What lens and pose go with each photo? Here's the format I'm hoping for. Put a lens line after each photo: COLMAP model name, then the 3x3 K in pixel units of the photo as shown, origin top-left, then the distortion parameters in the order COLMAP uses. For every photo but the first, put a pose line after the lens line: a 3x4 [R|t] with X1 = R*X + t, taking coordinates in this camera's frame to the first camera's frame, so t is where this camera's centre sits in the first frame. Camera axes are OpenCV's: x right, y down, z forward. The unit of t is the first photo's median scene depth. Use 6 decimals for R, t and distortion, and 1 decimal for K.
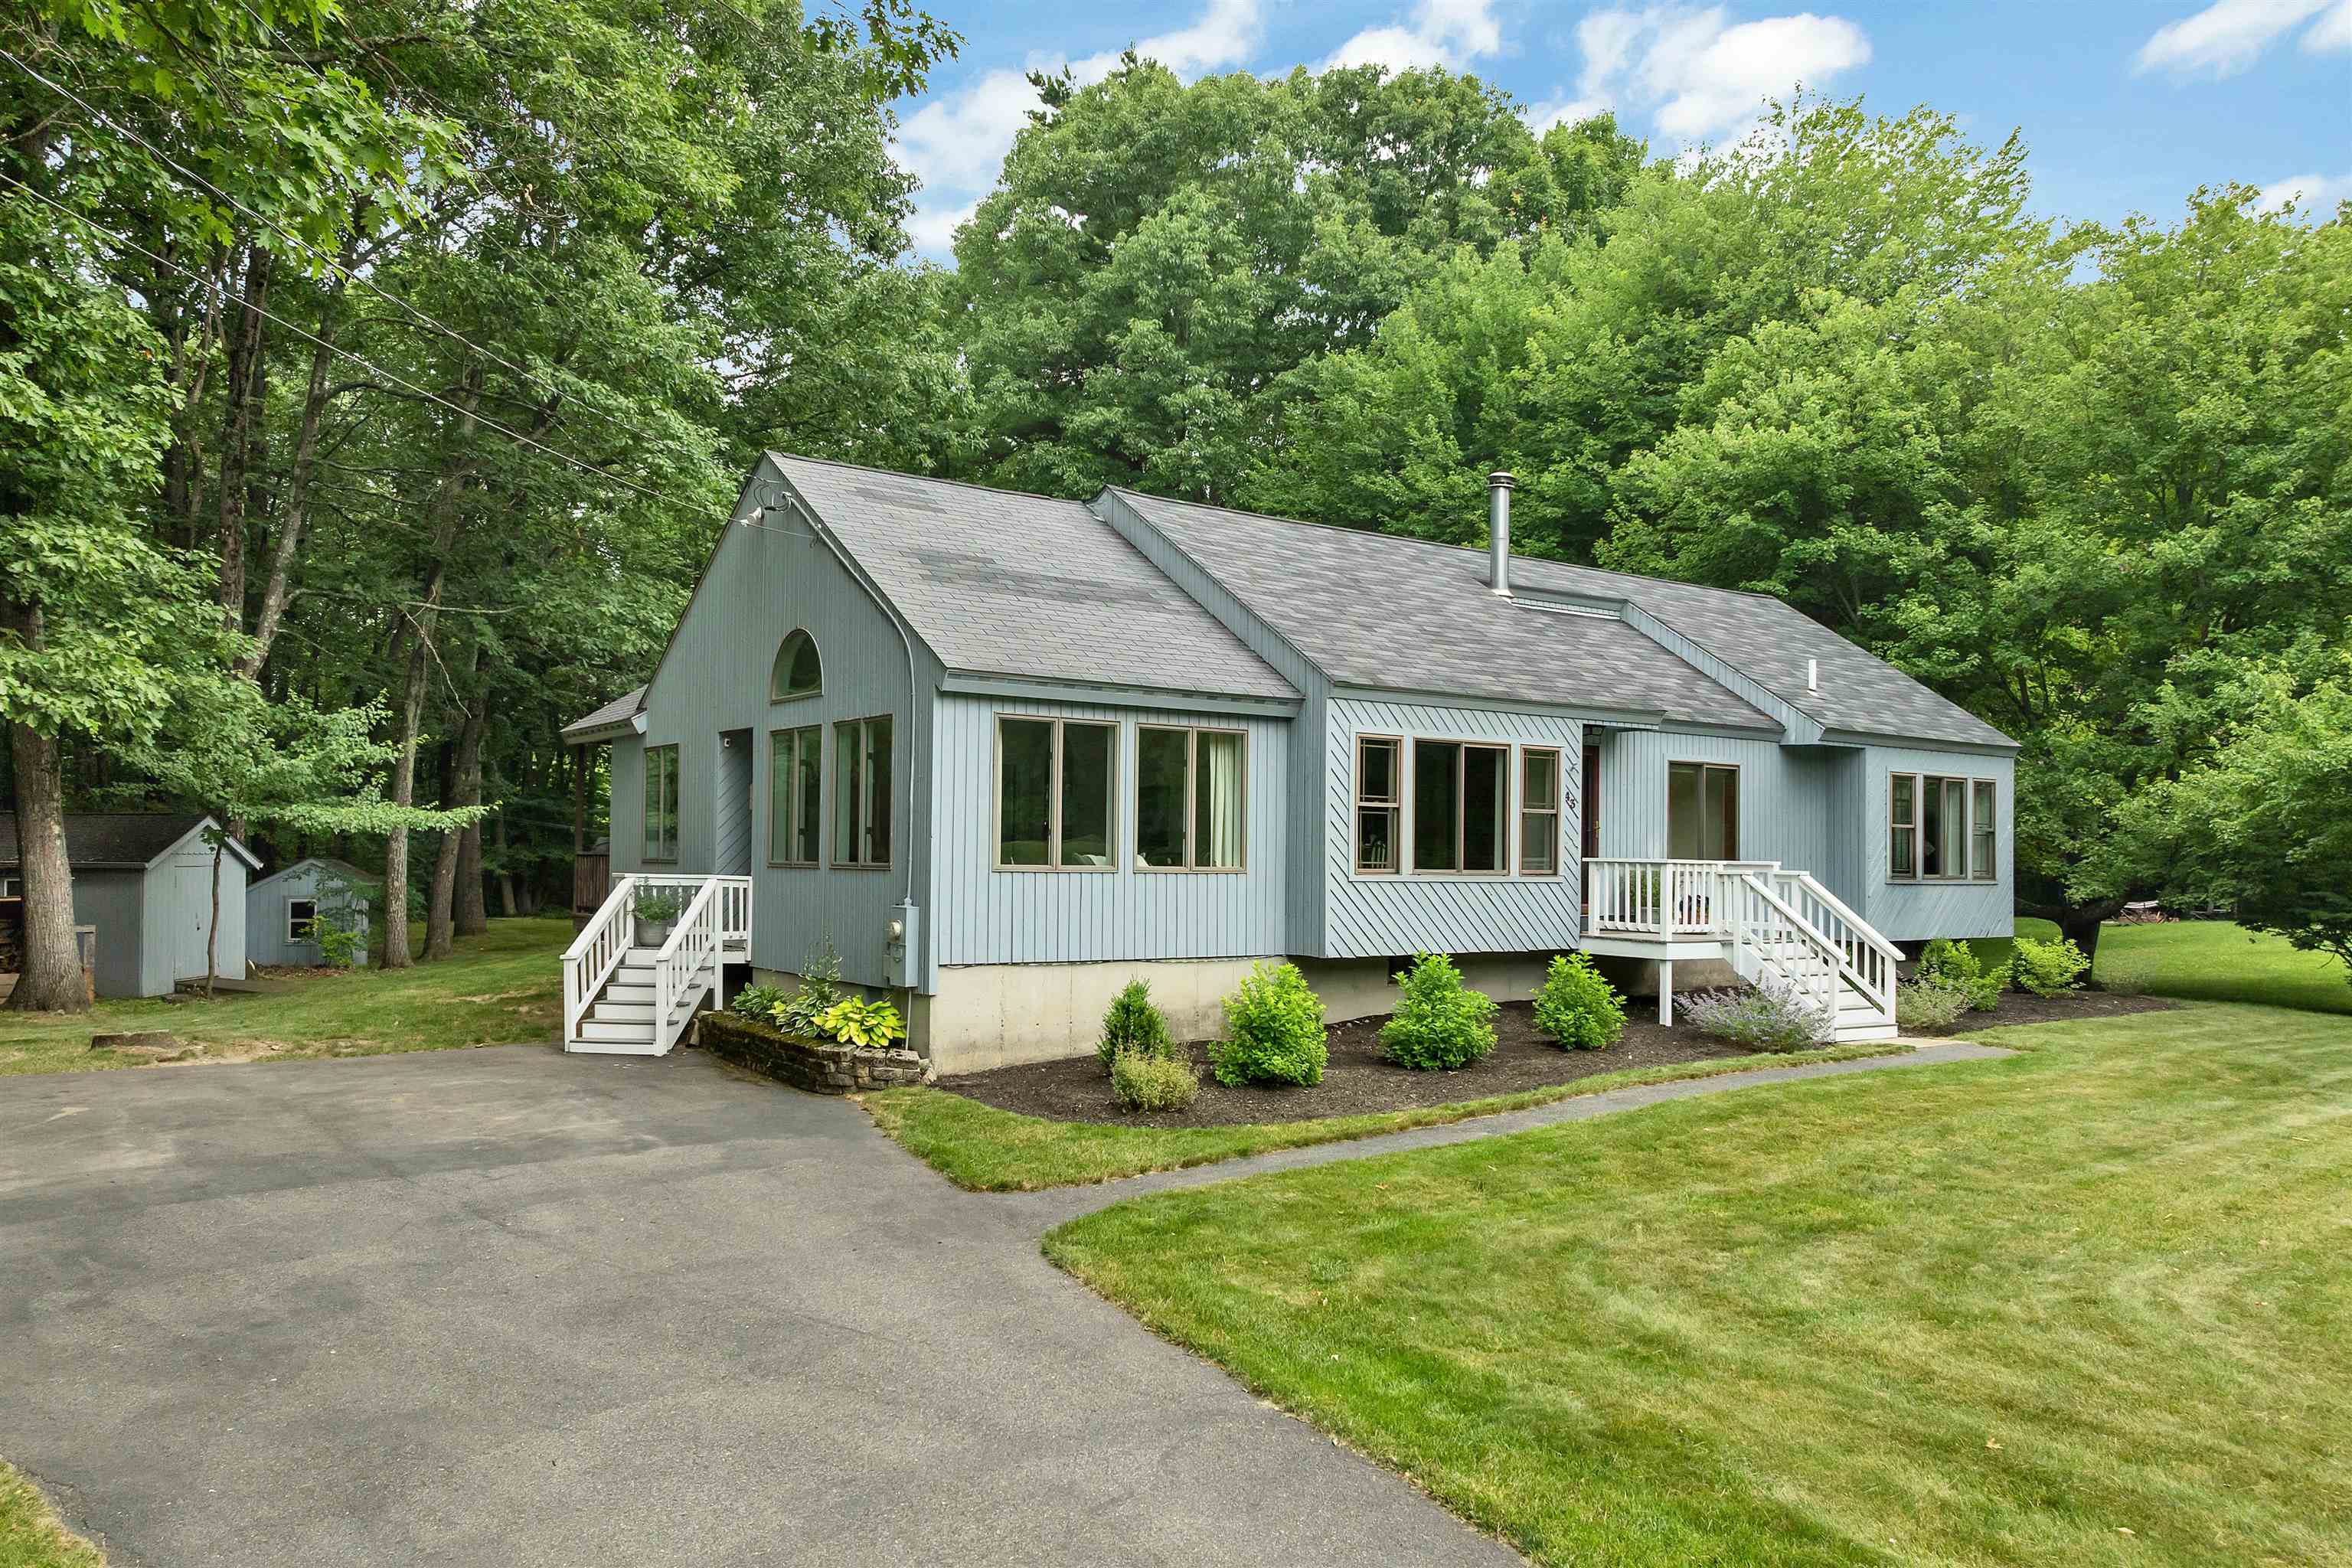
lens RADIAL K [[1679.4, 0, 1178.5], [0, 1679.4, 852.4], [0, 0, 1]] dist [-0.021100, -0.005178]
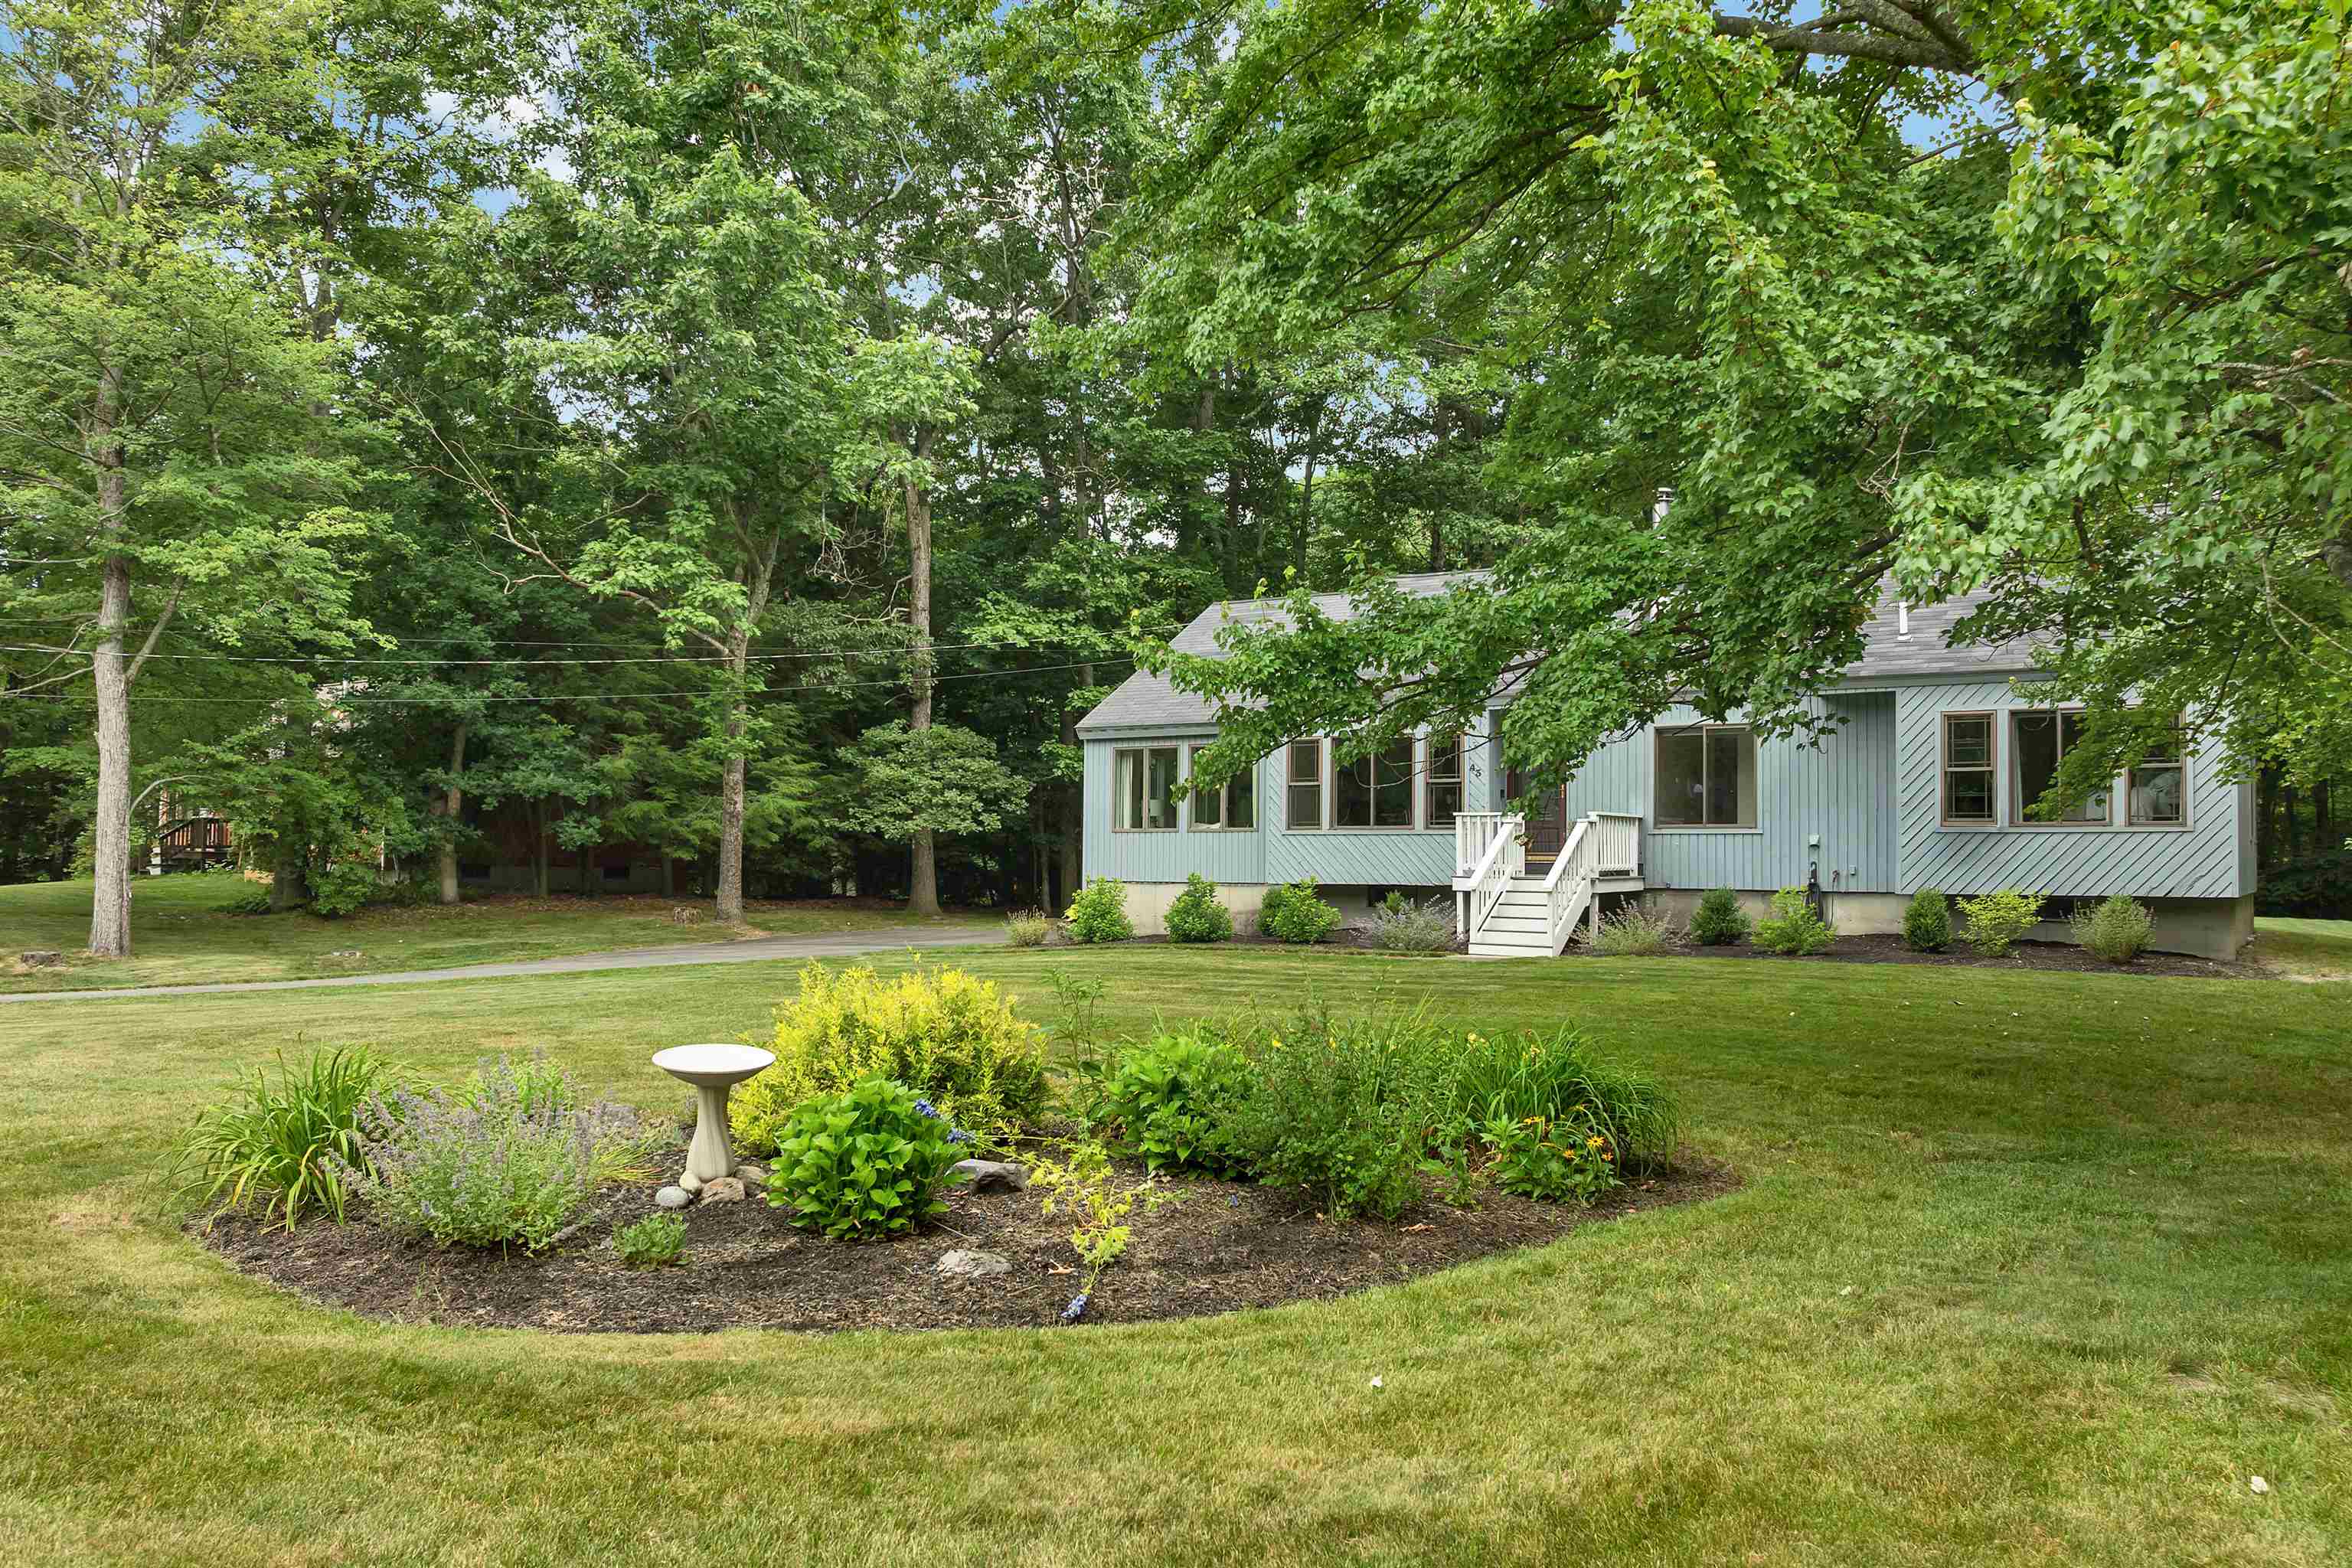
lens RADIAL K [[1679.4, 0, 1178.5], [0, 1679.4, 852.4], [0, 0, 1]] dist [-0.021100, -0.005178]
pose [[0.346348, -0.020844, -0.937875, 1.463788], [-0.006696, 0.999673, -0.024690, 0.069829], [0.938082, 0.014832, 0.346095, 0.370604]]
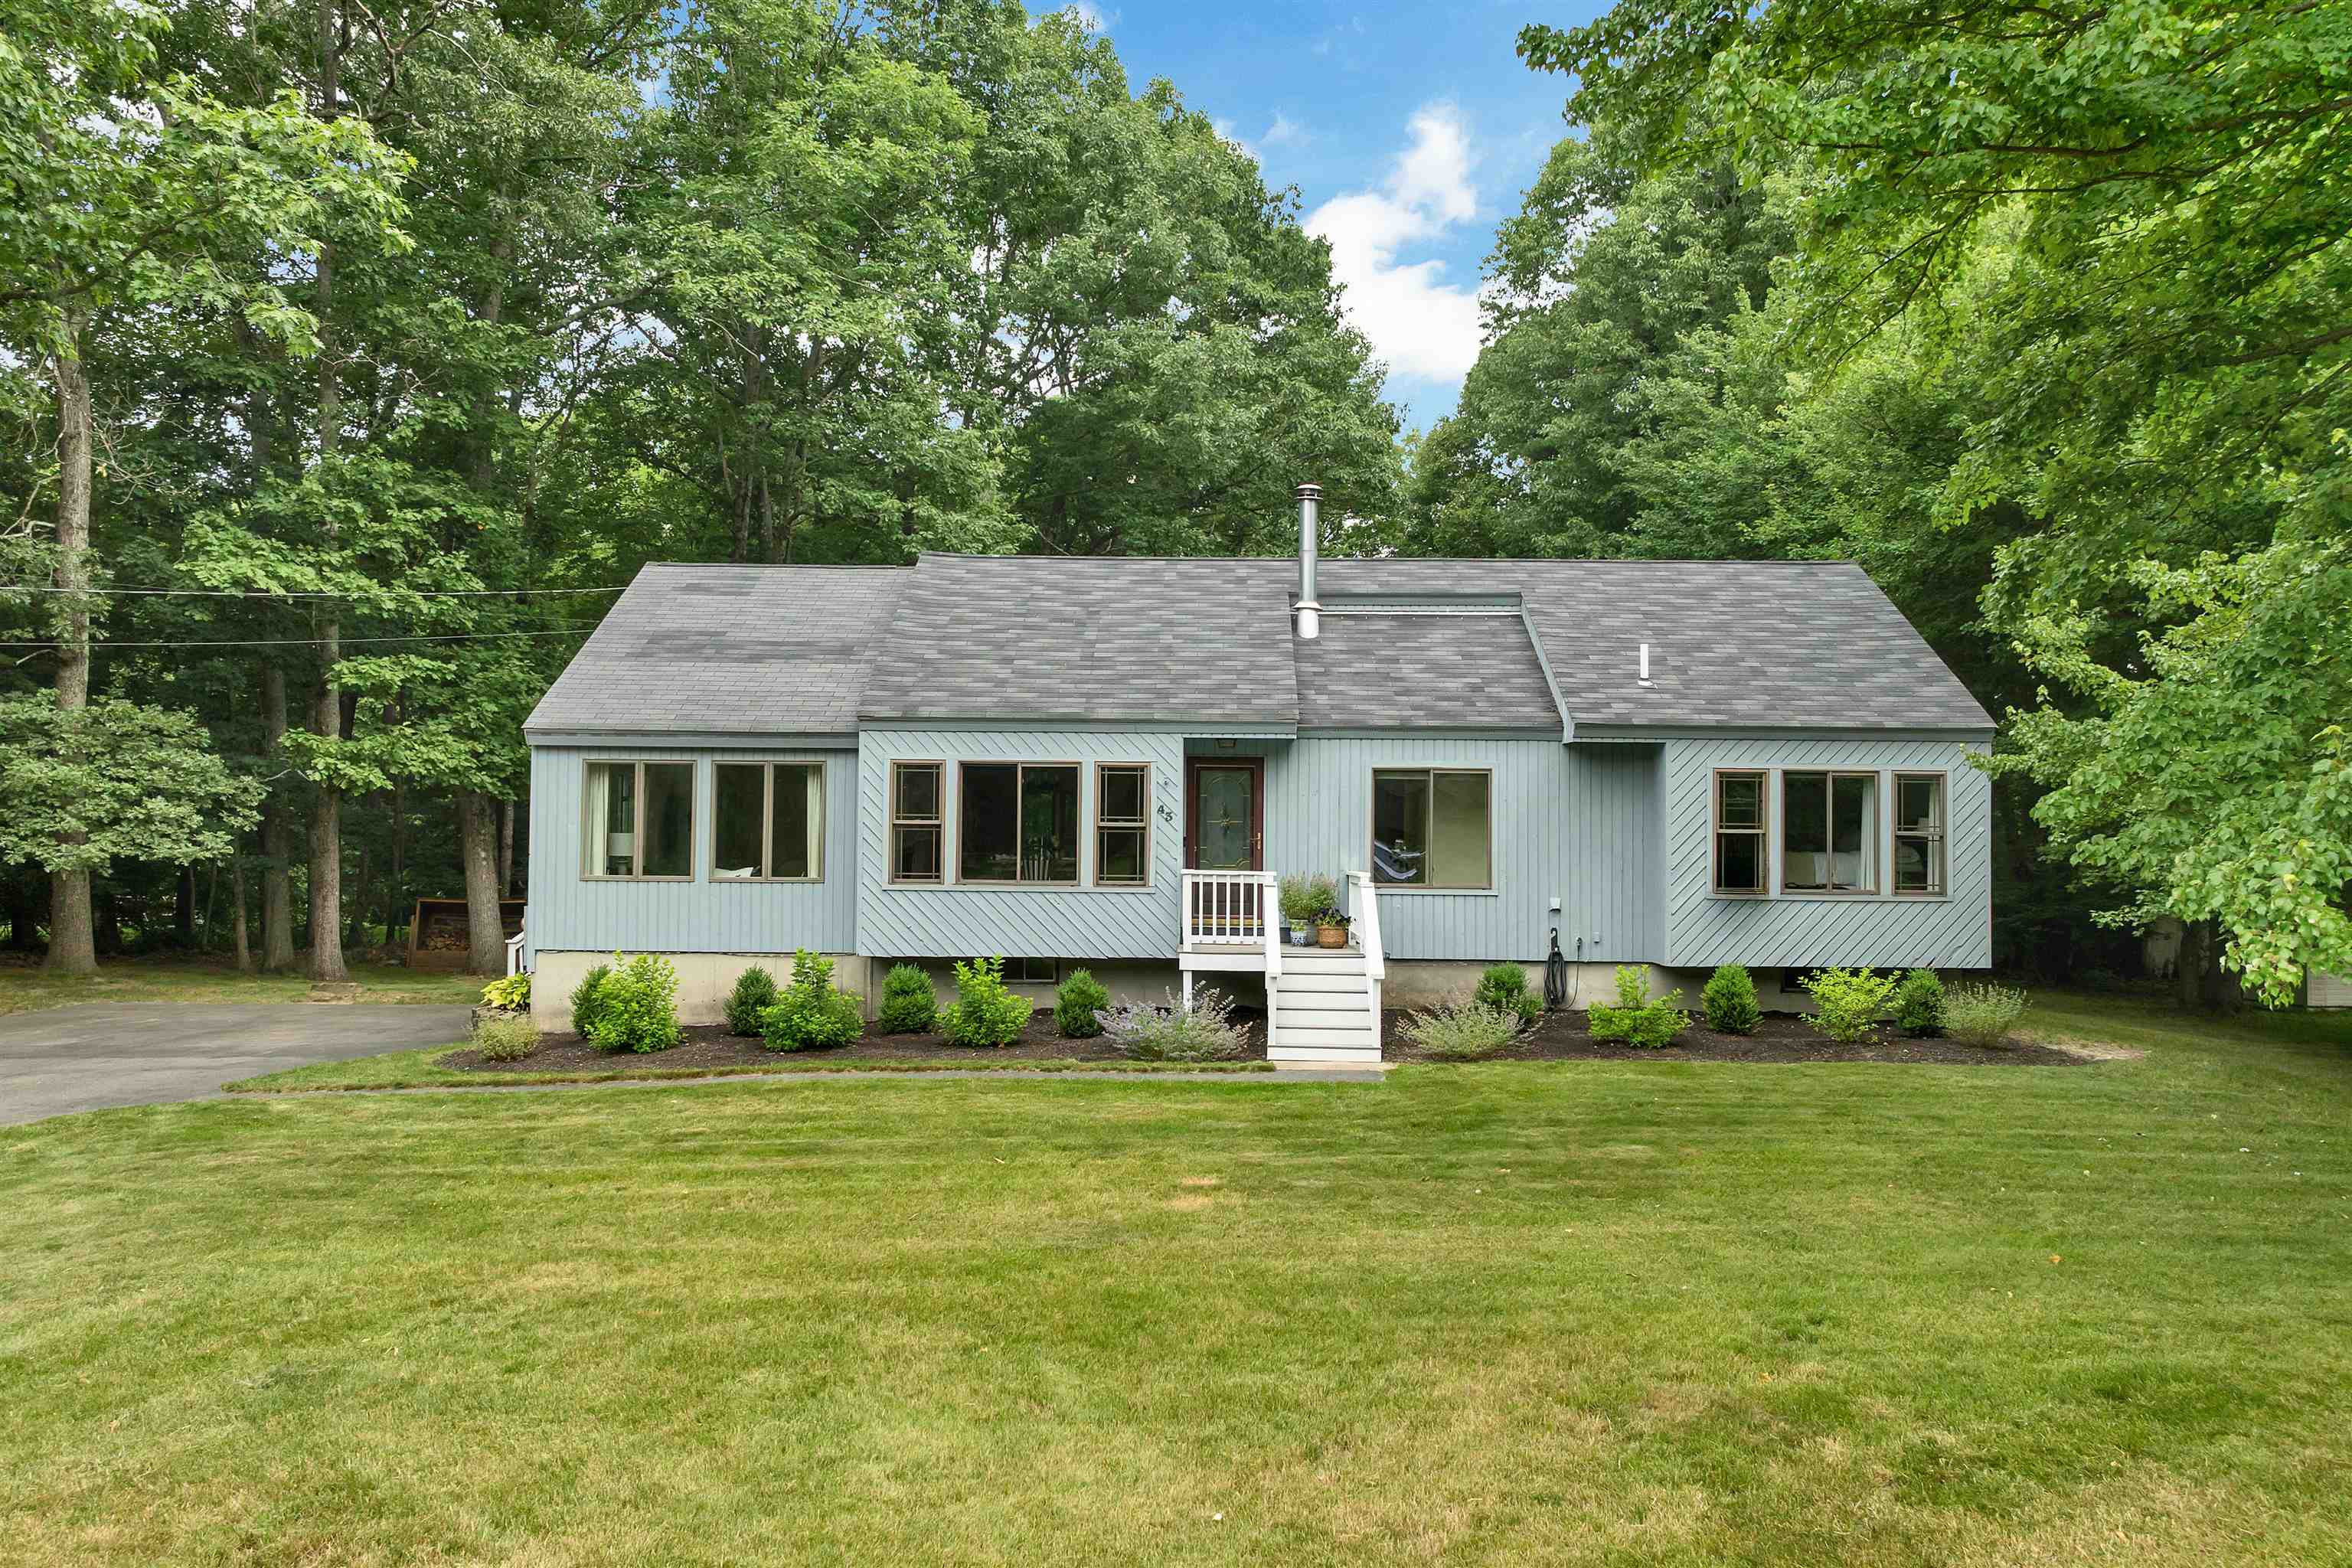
lens RADIAL K [[1679.4, 0, 1178.5], [0, 1679.4, 852.4], [0, 0, 1]] dist [-0.021100, -0.005178]
pose [[0.804937, -0.011070, -0.593257, 0.912041], [0.001204, 0.999854, -0.017023, 0.010911], [0.593360, 0.012988, 0.804833, 0.197591]]
